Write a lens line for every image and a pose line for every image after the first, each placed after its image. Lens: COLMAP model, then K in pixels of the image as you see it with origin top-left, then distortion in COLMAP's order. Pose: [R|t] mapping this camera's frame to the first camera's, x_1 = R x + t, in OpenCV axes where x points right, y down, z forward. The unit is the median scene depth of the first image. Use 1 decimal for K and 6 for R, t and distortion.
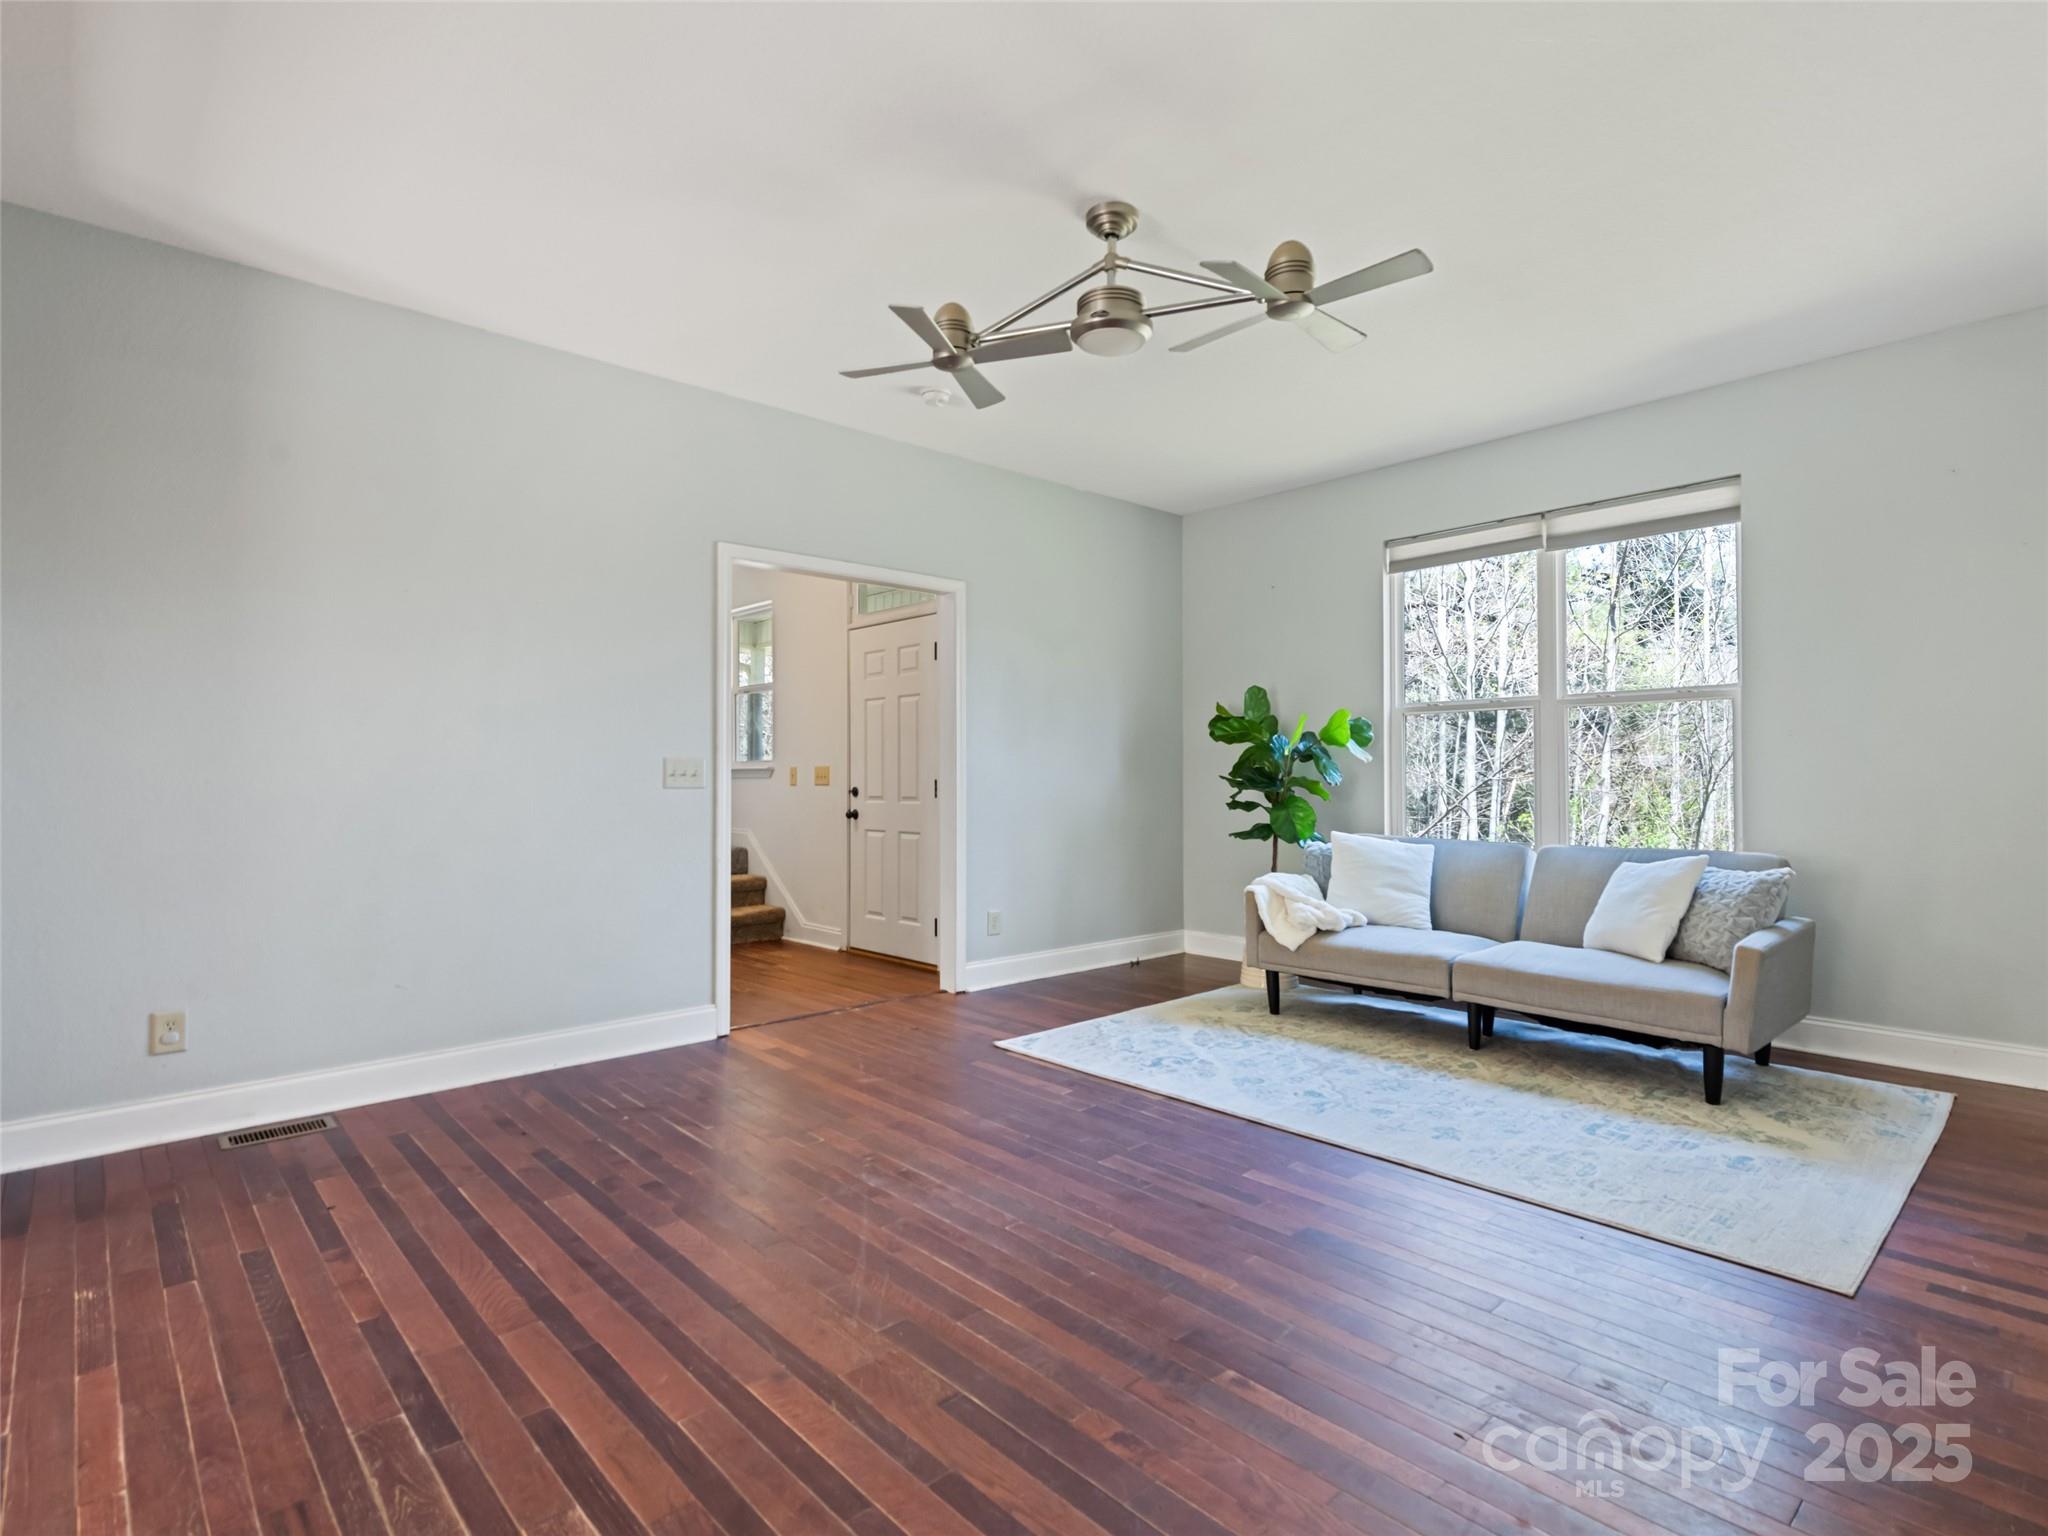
lens RADIAL K [[997.4, 0, 1016.8], [0, 997.4, 765.8], [0, 0, 1]] dist [0.006305, -0.003691]
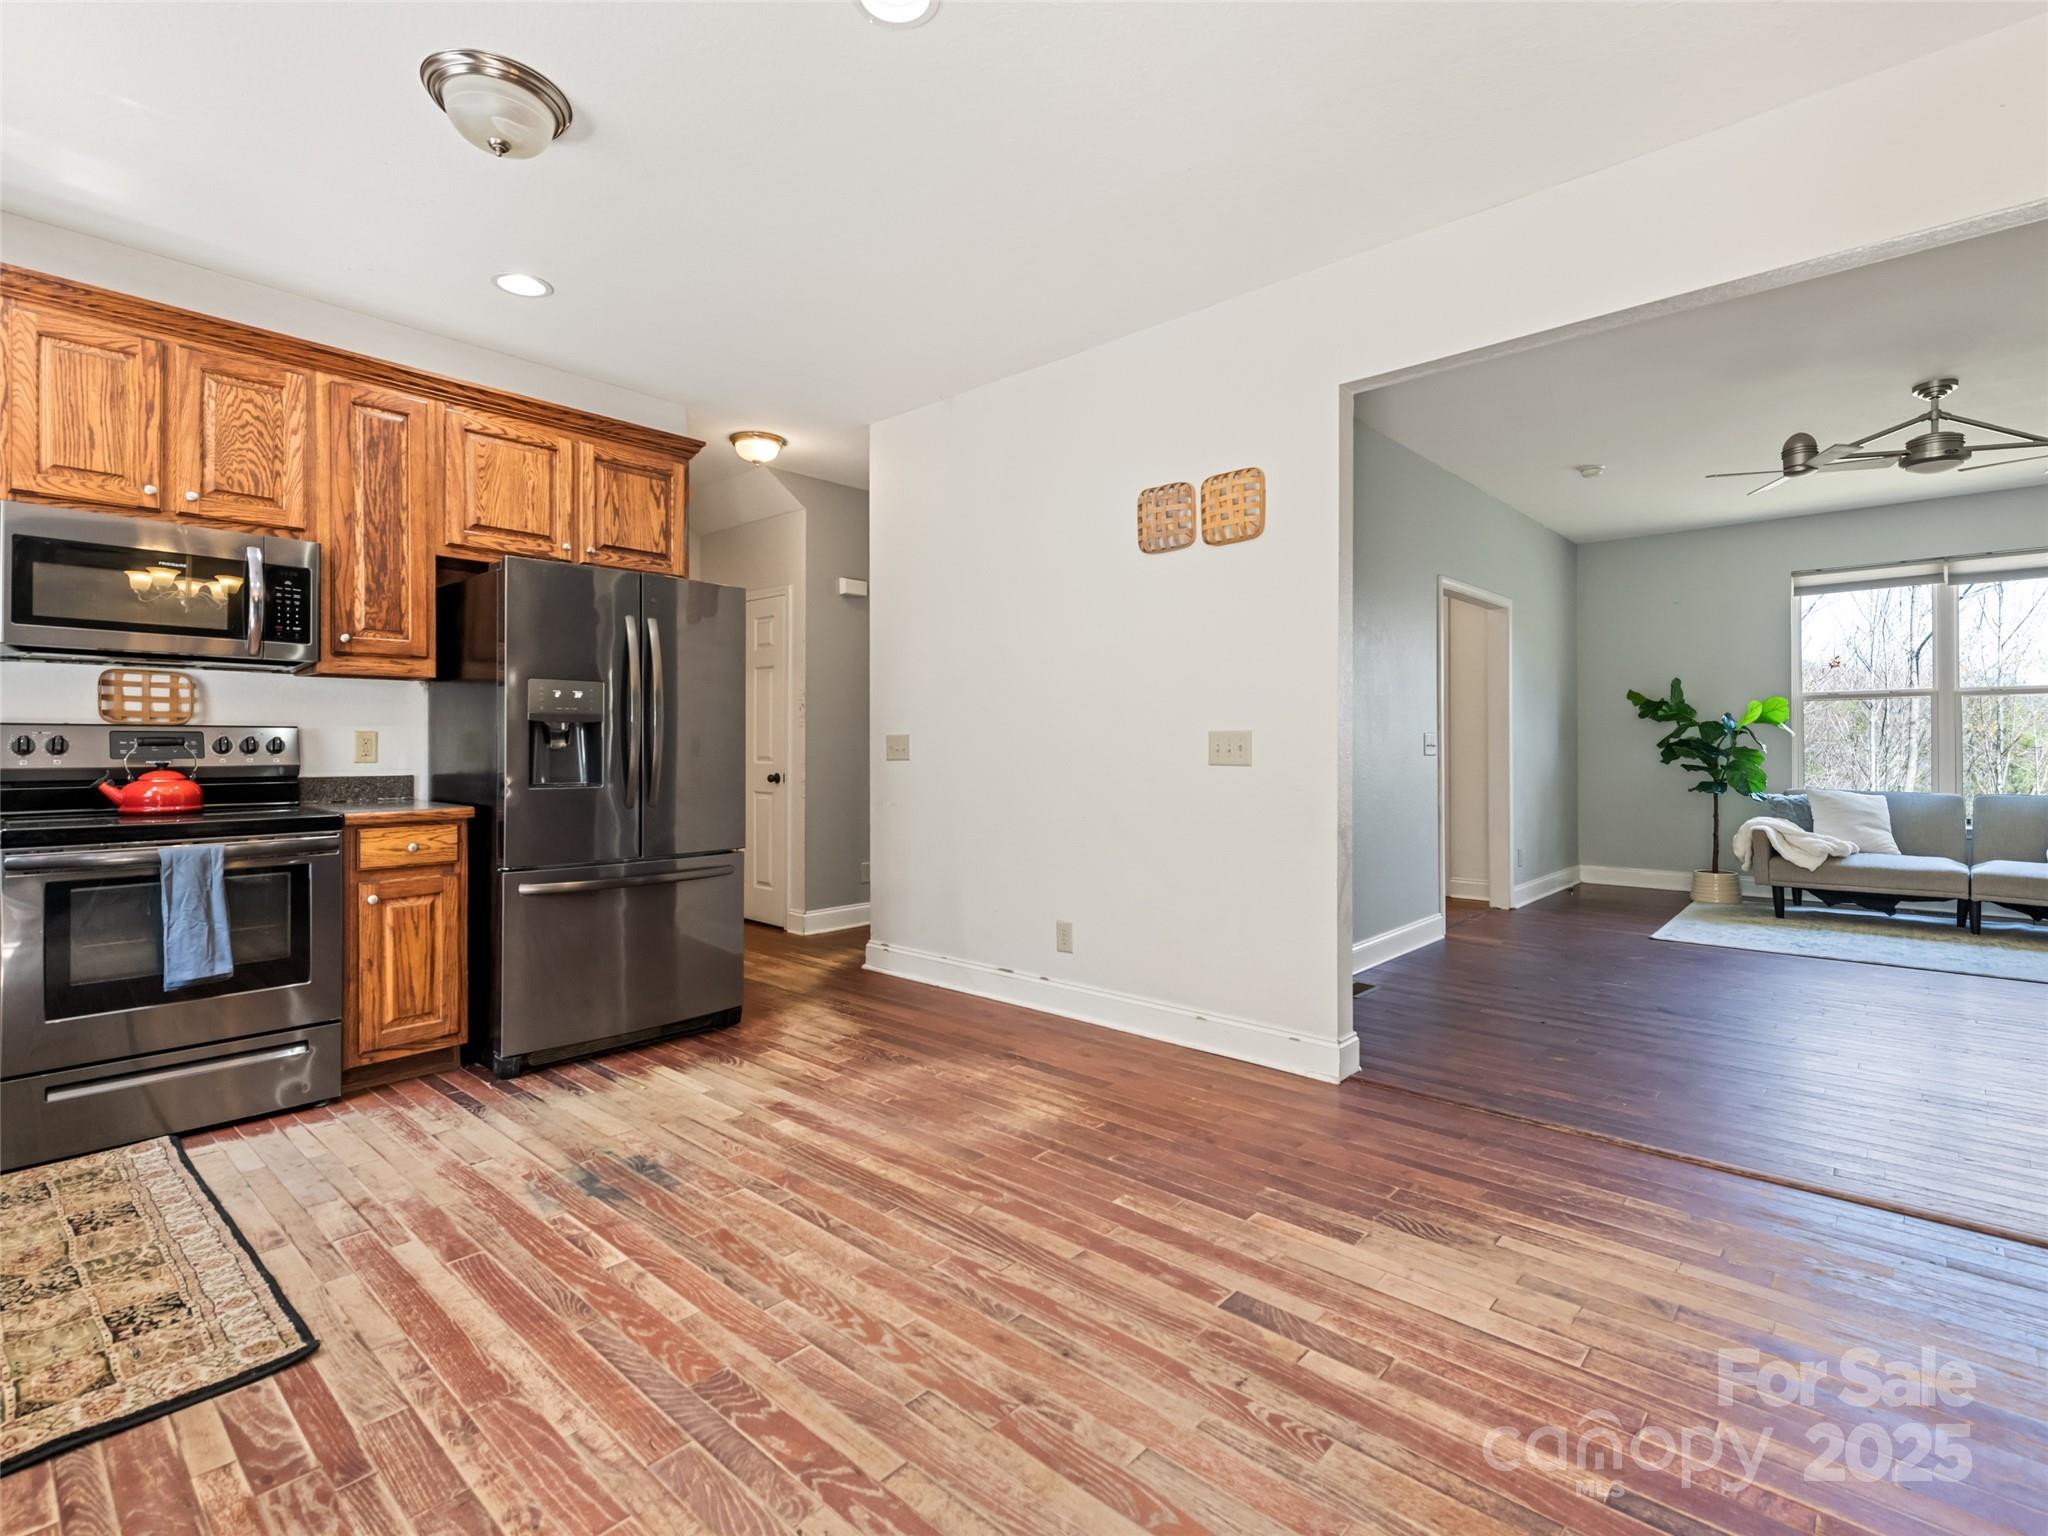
lens RADIAL K [[974.6, 0, 1009.8], [0, 974.6, 755.0], [0, 0, 1]] dist [0.004468, -0.000279]
pose [[0.995045, 0.001465, 0.099411, -1.296871], [-0.003396, 0.999809, 0.019259, 0.000046], [-0.099364, -0.019502, 0.994860, -0.329943]]
